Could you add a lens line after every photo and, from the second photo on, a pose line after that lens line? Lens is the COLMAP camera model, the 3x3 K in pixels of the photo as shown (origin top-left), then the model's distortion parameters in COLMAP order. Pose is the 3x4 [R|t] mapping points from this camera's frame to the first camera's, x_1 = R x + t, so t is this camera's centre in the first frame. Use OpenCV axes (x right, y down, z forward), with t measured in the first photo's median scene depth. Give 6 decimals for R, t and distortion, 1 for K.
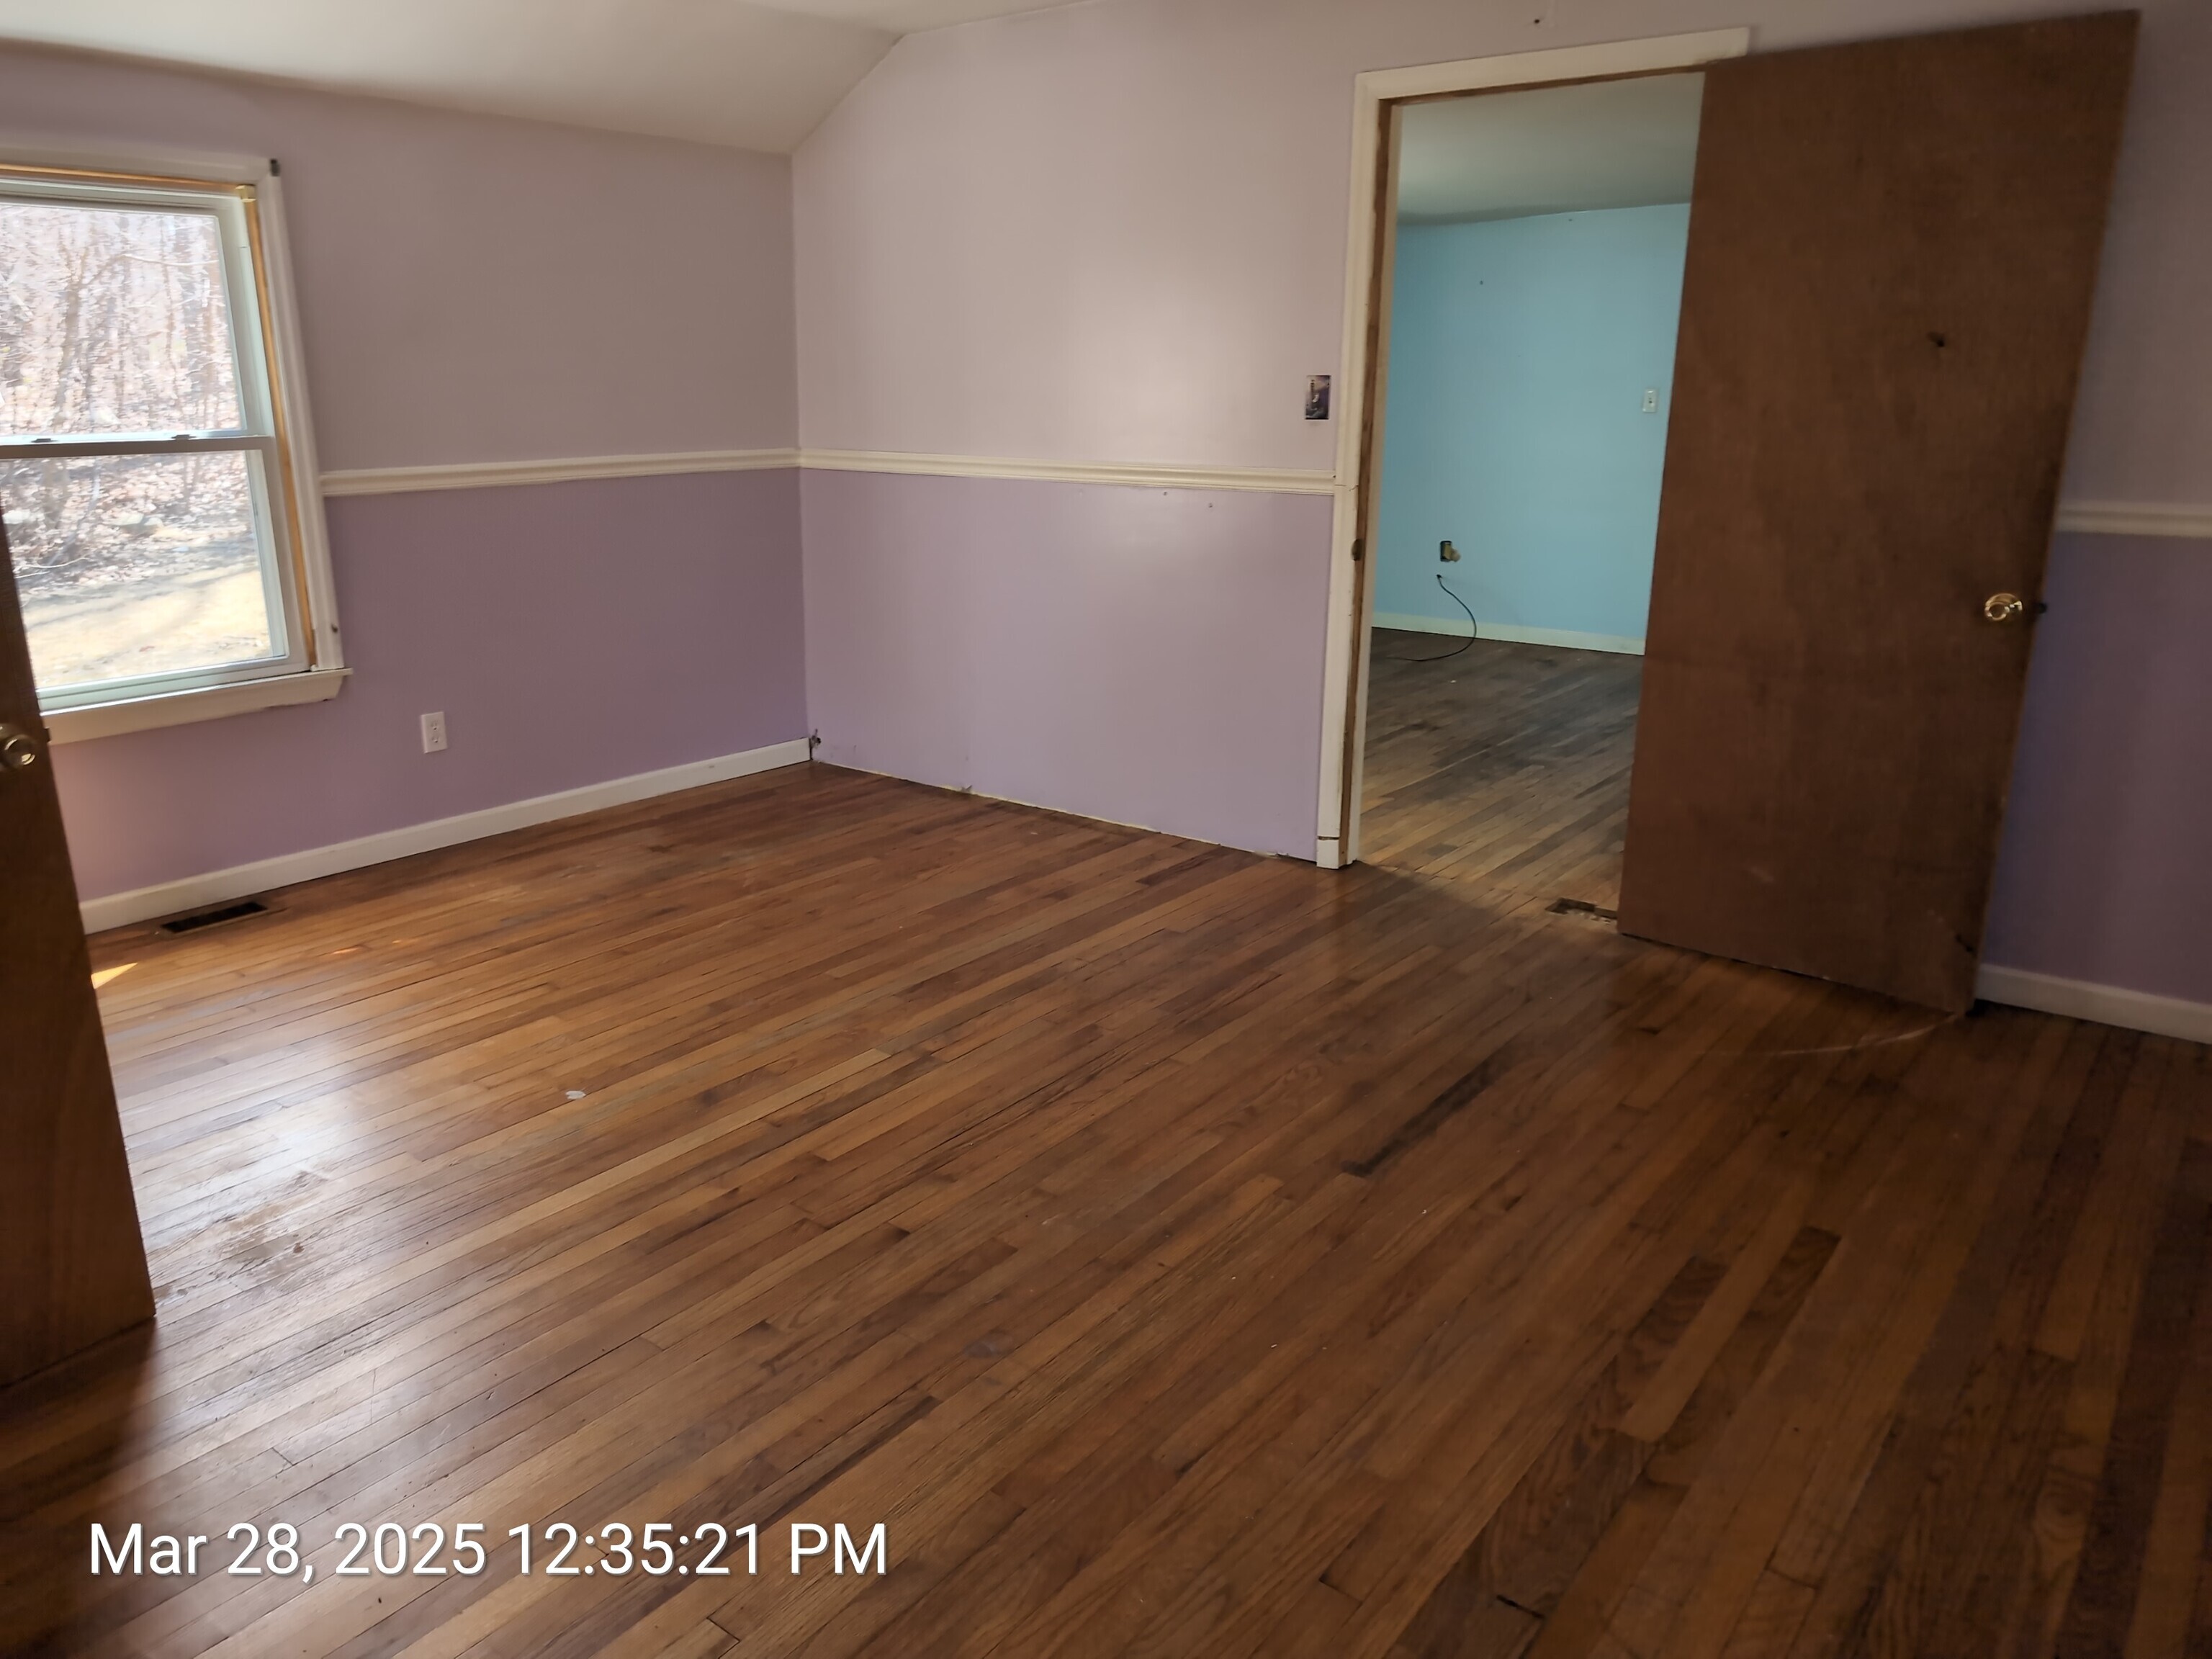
lens RADIAL K [[1622.9, 0, 1102.6], [0, 1622.9, 831.4], [0, 0, 1]] dist [-0.004455, -0.002797]
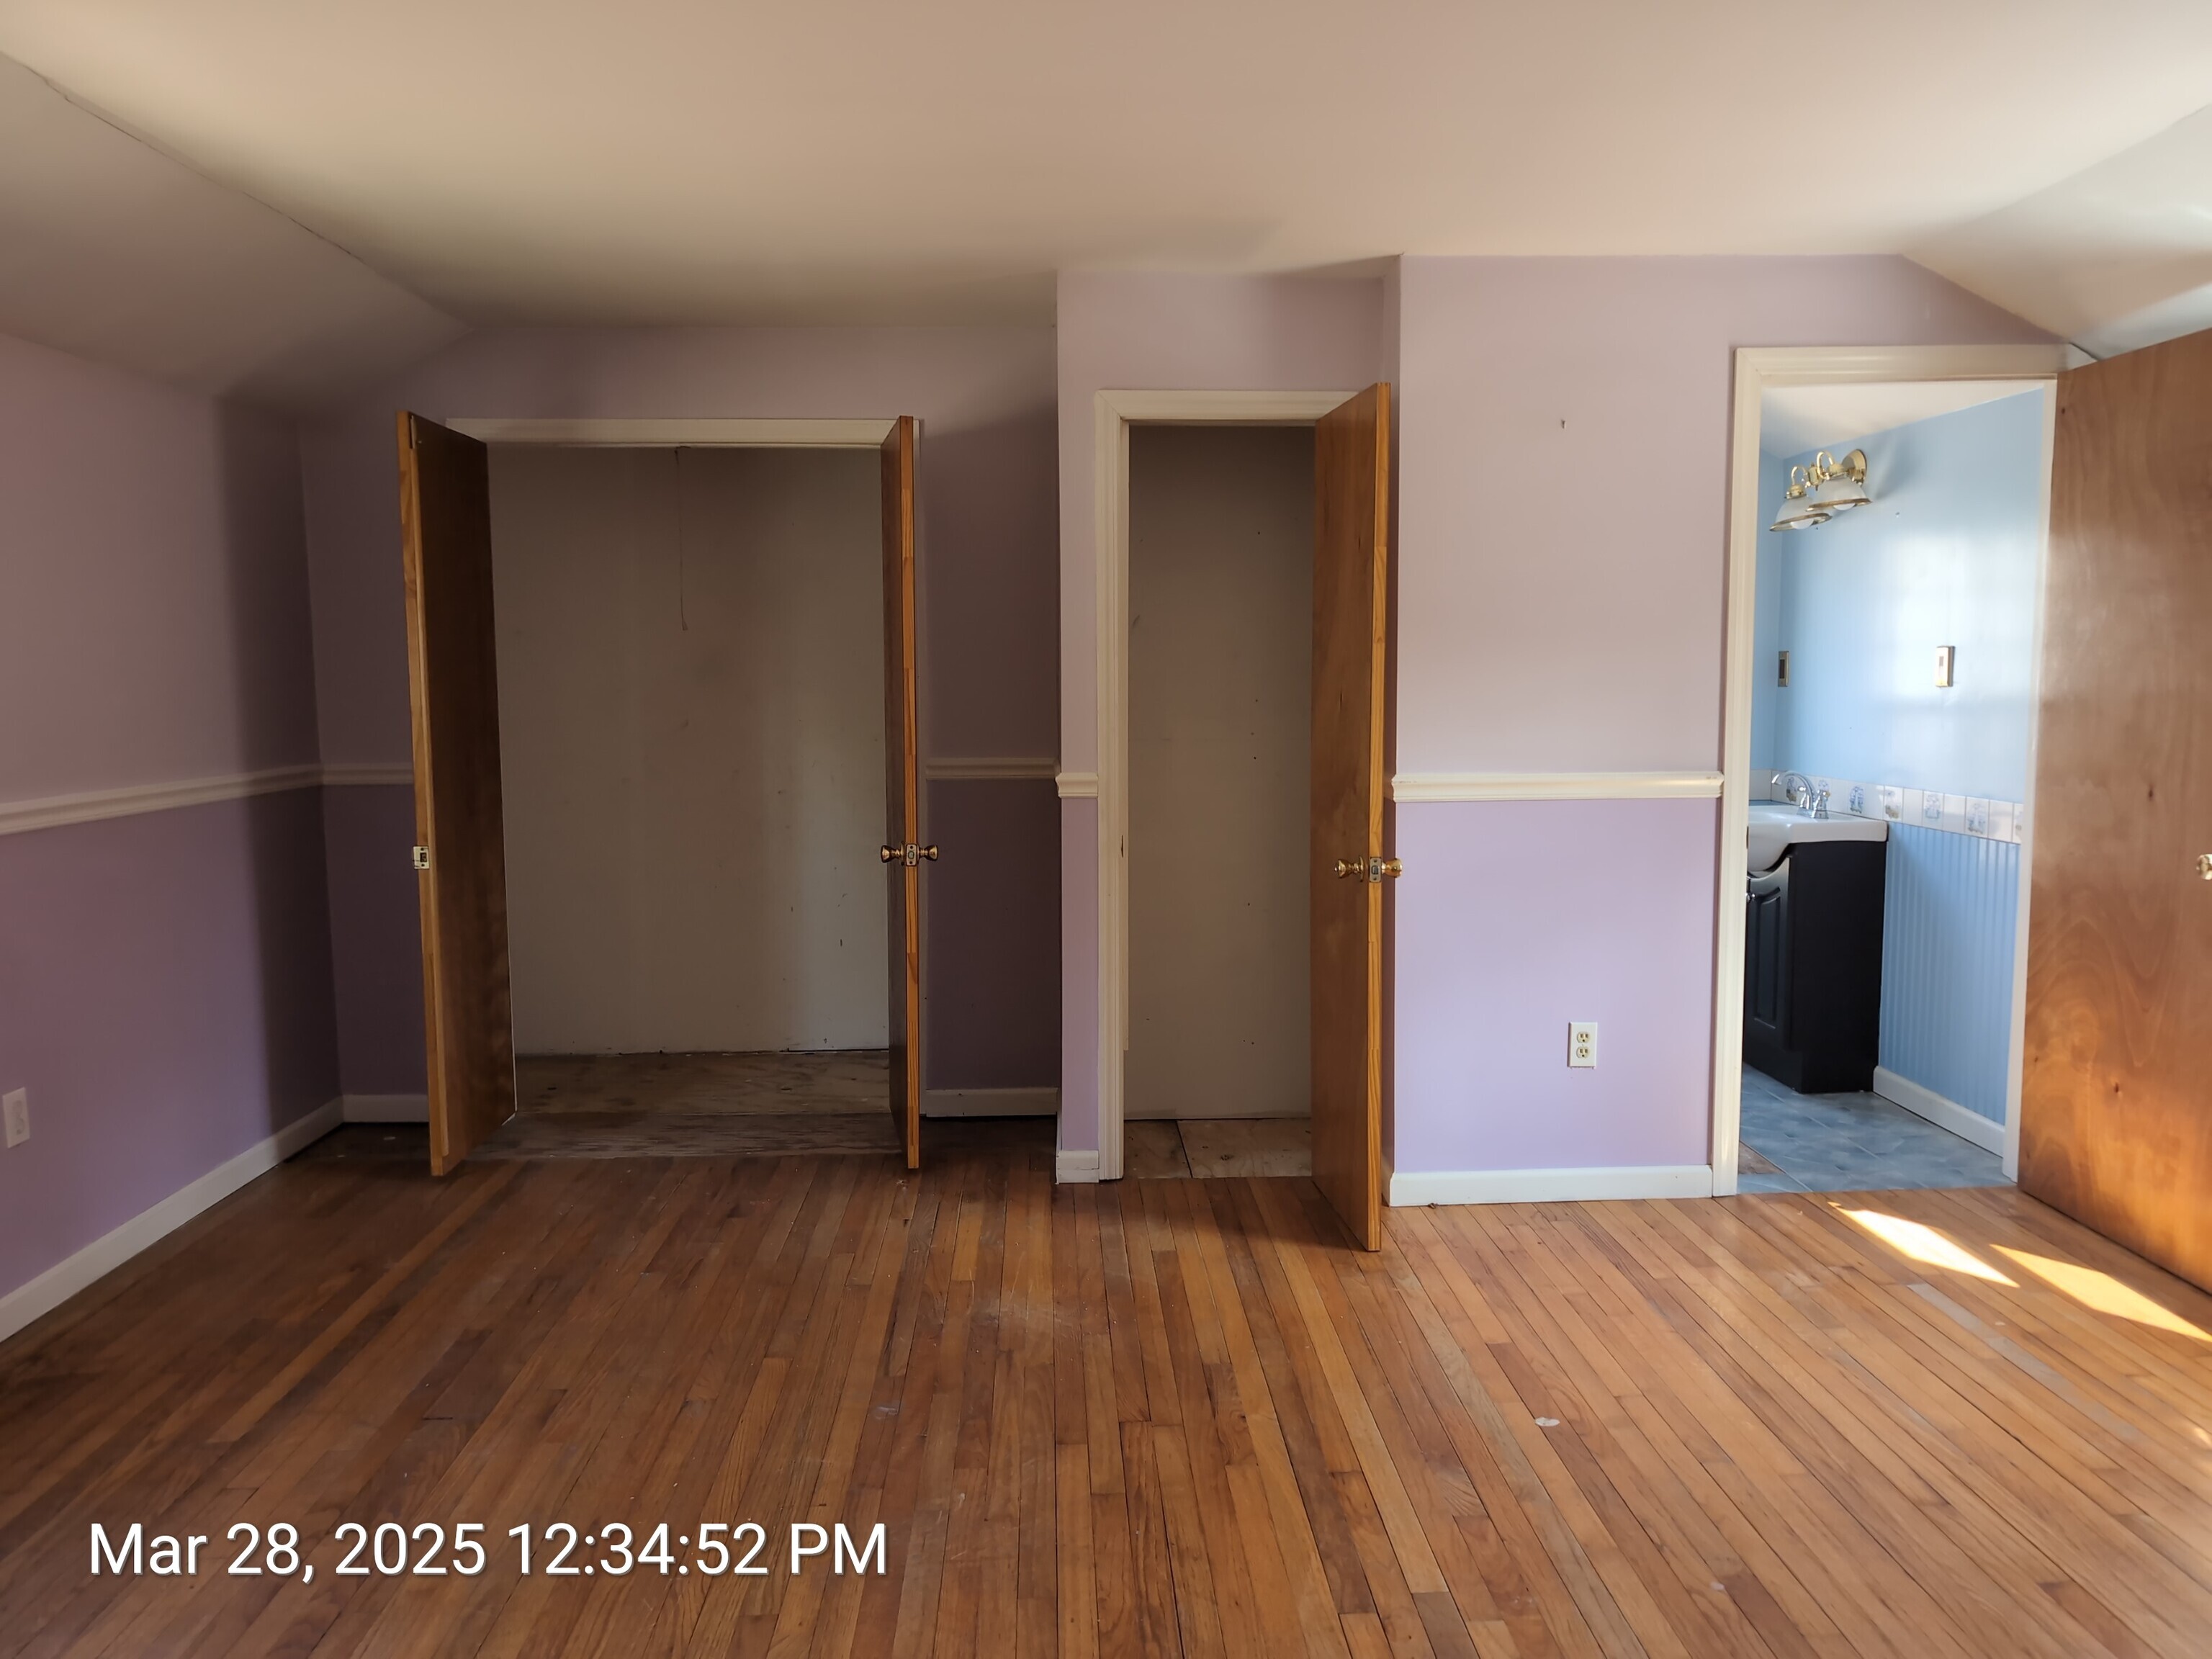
lens RADIAL K [[1622.9, 0, 1104.8], [0, 1622.9, 827.8], [0, 0, 1]] dist [-0.004455, -0.002797]
pose [[-0.779362, 0.077385, -0.621777, 0.445872], [-0.158906, 0.935489, 0.315609, -0.433131], [0.606089, 0.344778, -0.716788, 1.504842]]
